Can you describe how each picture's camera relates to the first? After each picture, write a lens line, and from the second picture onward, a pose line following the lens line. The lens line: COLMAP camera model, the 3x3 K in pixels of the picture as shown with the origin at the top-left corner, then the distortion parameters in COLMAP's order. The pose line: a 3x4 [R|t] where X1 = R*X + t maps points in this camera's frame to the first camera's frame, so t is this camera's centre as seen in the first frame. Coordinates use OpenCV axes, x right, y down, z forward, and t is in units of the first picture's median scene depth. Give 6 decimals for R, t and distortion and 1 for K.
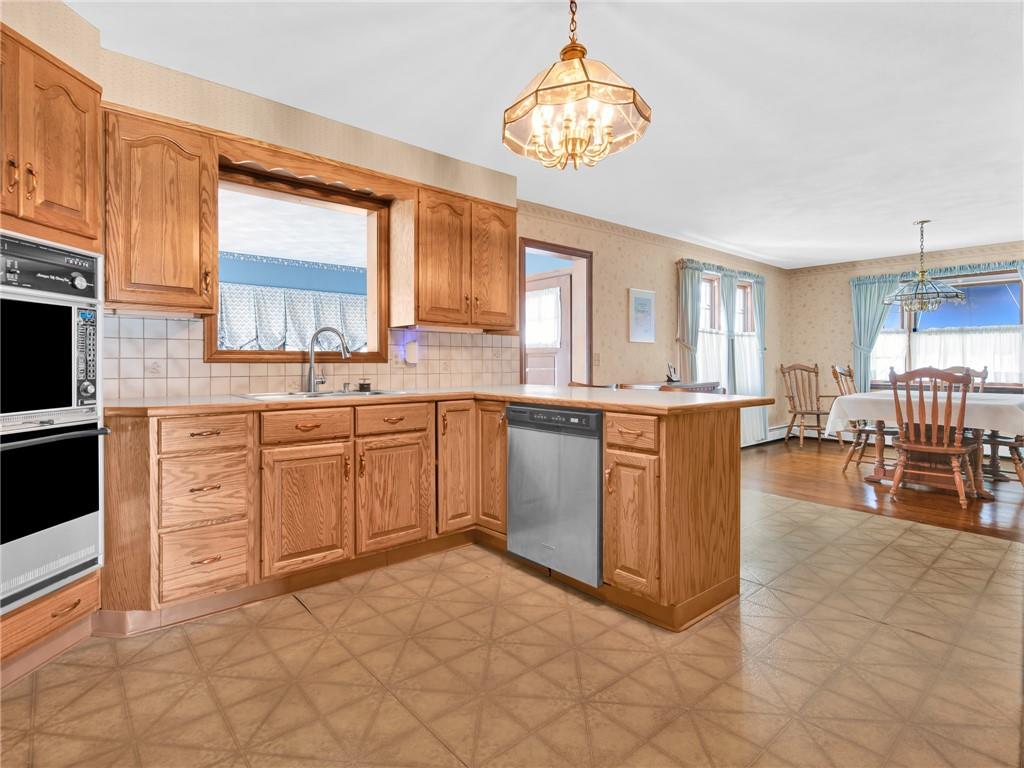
lens RADIAL K [[518.6, 0, 474.7], [0, 518.6, 366.1], [0, 0, 1]] dist [0.016287, -0.013519]
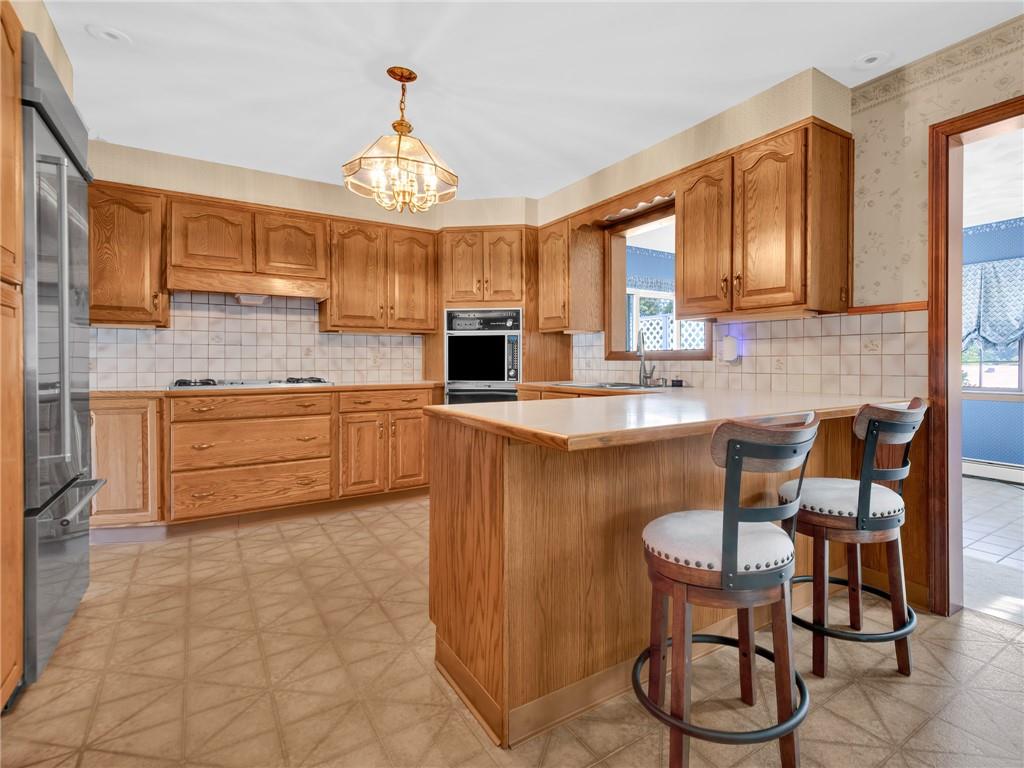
lens RADIAL K [[526.4, 0, 581.3], [0, 526.4, 360.3], [0, 0, 1]] dist [0.017549, -0.005893]
pose [[-0.050816, -0.000746, -0.998708, 0.905571], [-0.002862, 0.999996, -0.000601, -0.005146], [0.998704, 0.002828, -0.050818, 0.912804]]
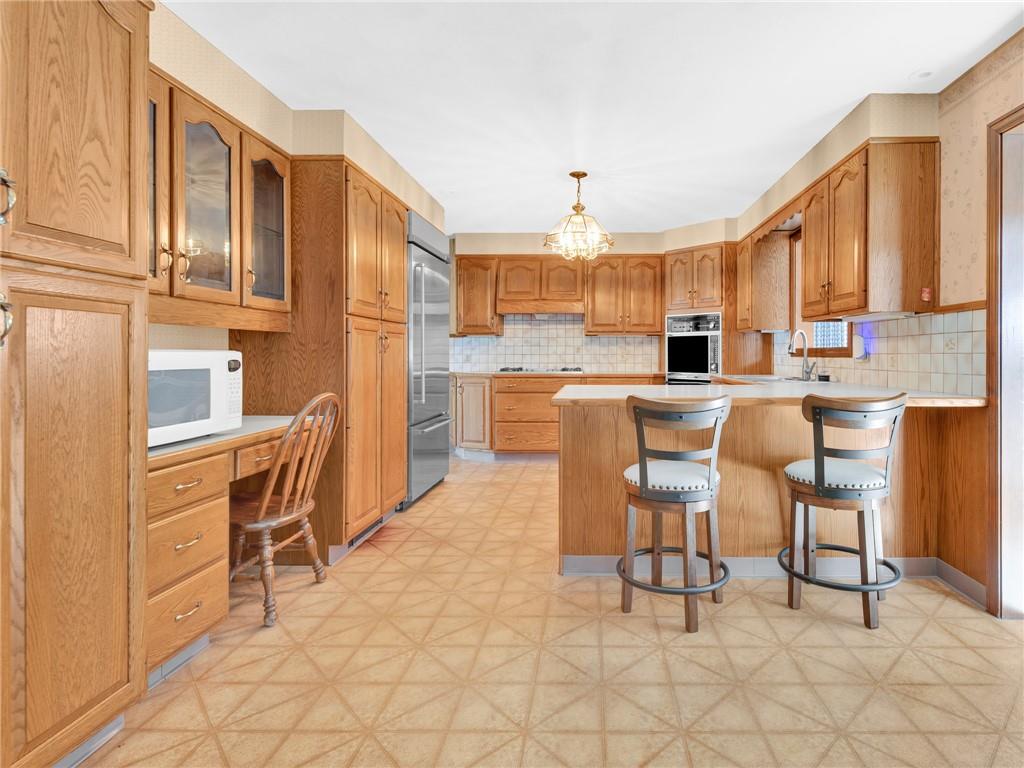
lens RADIAL K [[526.4, 0, 581.3], [0, 526.4, 360.3], [0, 0, 1]] dist [0.017549, -0.005893]
pose [[-0.639944, 0.008738, -0.768372, 1.078374], [-0.002812, 0.999902, 0.013713, -0.014561], [0.768416, 0.010936, -0.639857, 1.411284]]
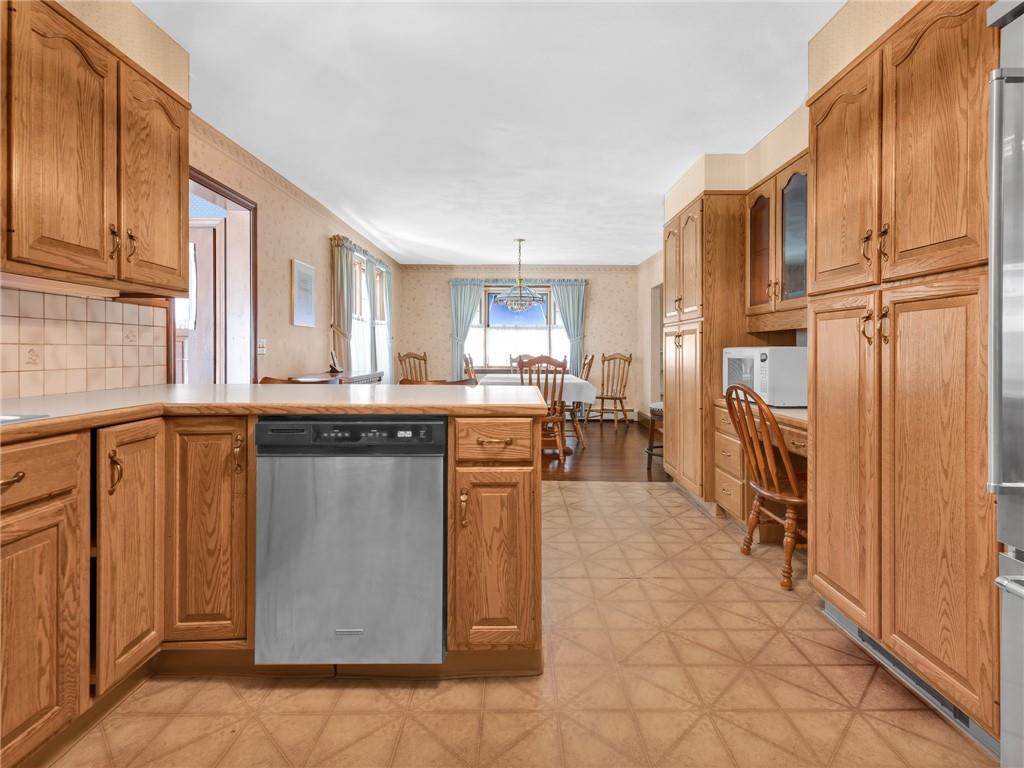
lens RADIAL K [[519.1, 0, 524.4], [0, 519.1, 350.5], [0, 0, 1]] dist [0.020104, -0.007923]
pose [[0.614568, 0.003977, 0.788853, -0.205569], [0.001620, 0.999979, -0.006303, -0.002042], [-0.788862, 0.005152, 0.614549, 0.354543]]
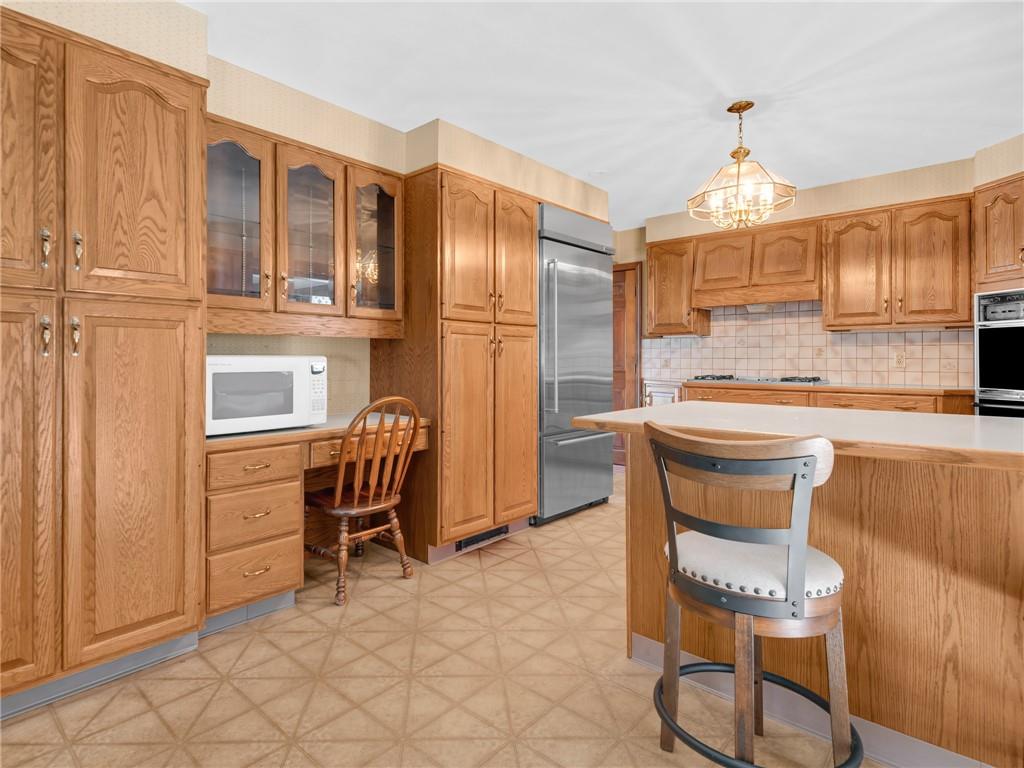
lens RADIAL K [[546.9, 0, 459.1], [0, 546.9, 360.4], [0, 0, 1]] dist [0.020838, -0.014283]
pose [[-0.991686, 0.002261, -0.128661, 0.705734], [0.001255, 0.999968, 0.007899, -0.016178], [0.128675, 0.007672, -0.991657, 1.470731]]
